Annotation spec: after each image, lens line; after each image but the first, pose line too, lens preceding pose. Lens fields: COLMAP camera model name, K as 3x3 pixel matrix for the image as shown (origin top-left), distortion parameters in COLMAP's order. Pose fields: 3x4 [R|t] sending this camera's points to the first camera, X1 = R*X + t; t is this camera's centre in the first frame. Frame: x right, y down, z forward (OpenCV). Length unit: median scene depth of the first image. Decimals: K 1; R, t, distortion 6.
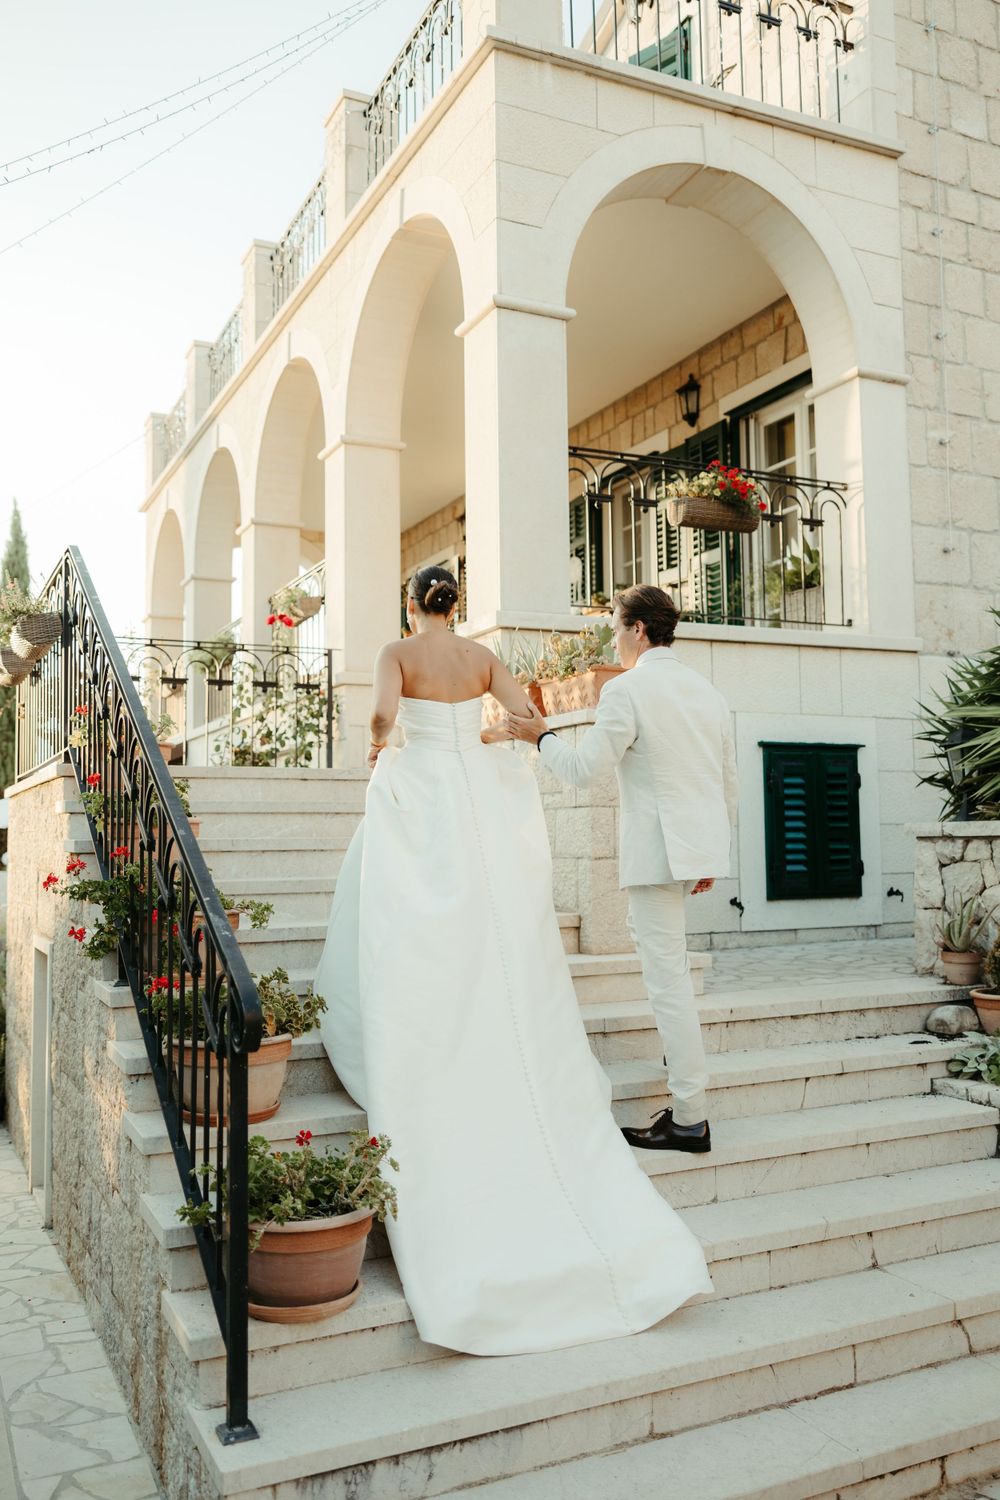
lens RADIAL K [[1266.3, 0, 500.0], [0, 1266.3, 750.0], [0, 0, 1]] dist [-0.012477, 0.017196]
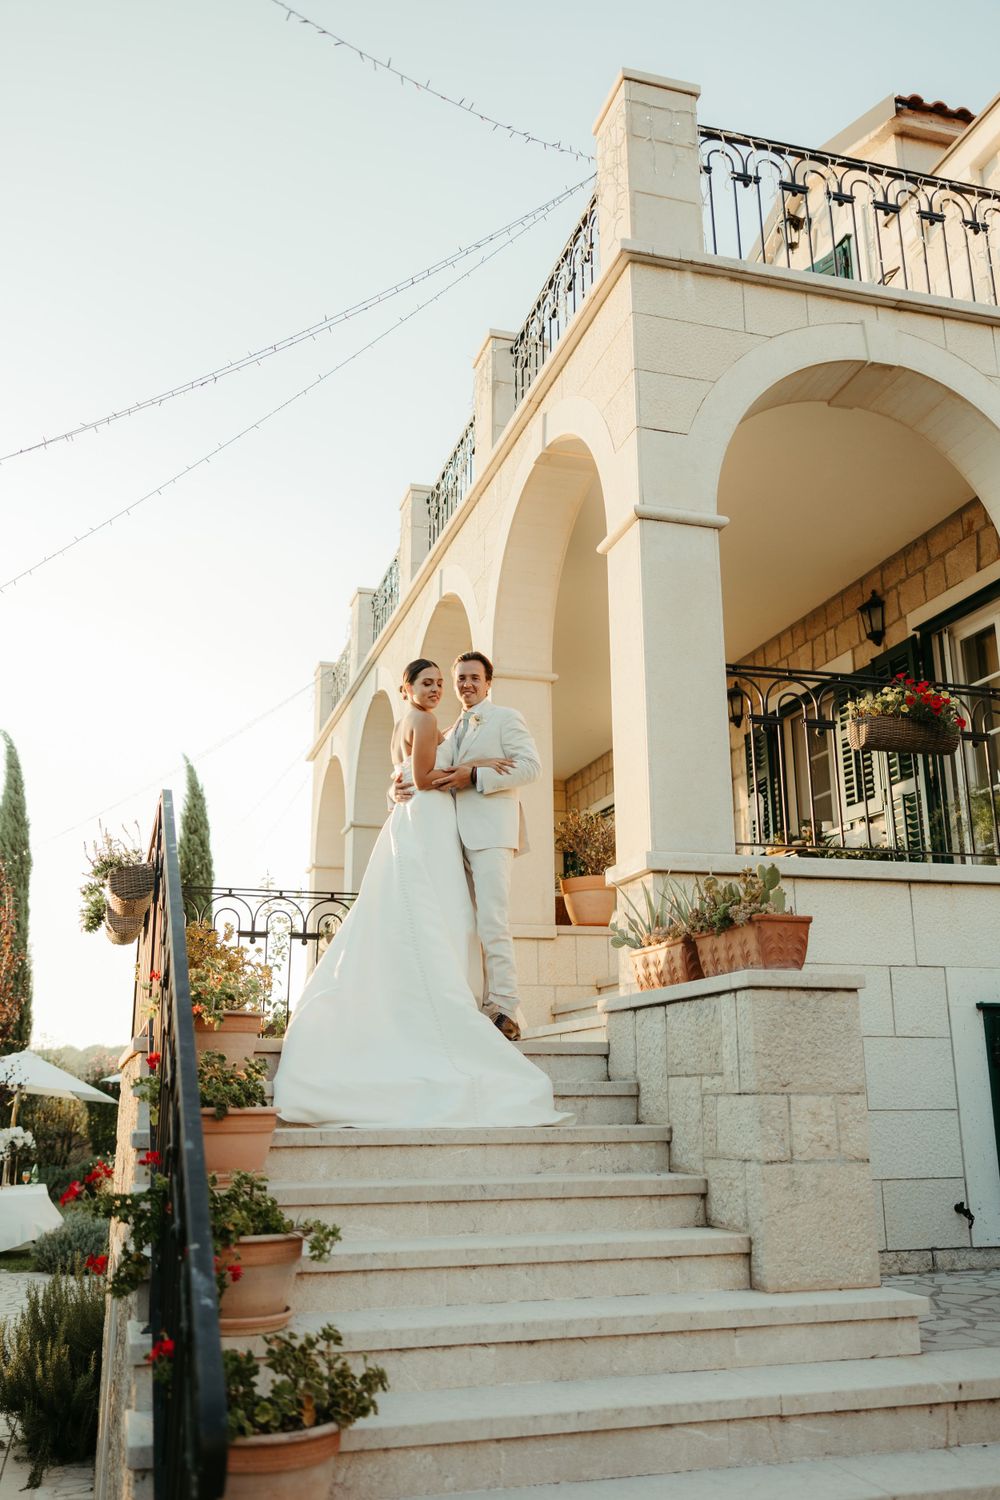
lens RADIAL K [[1266.3, 0, 500.0], [0, 1266.3, 750.0], [0, 0, 1]] dist [-0.012477, 0.017196]
pose [[0.986893, -0.034803, -0.157580, 0.030612], [0.003922, 0.981352, -0.192178, -0.010546], [0.161330, 0.189041, 0.968626, 0.113214]]
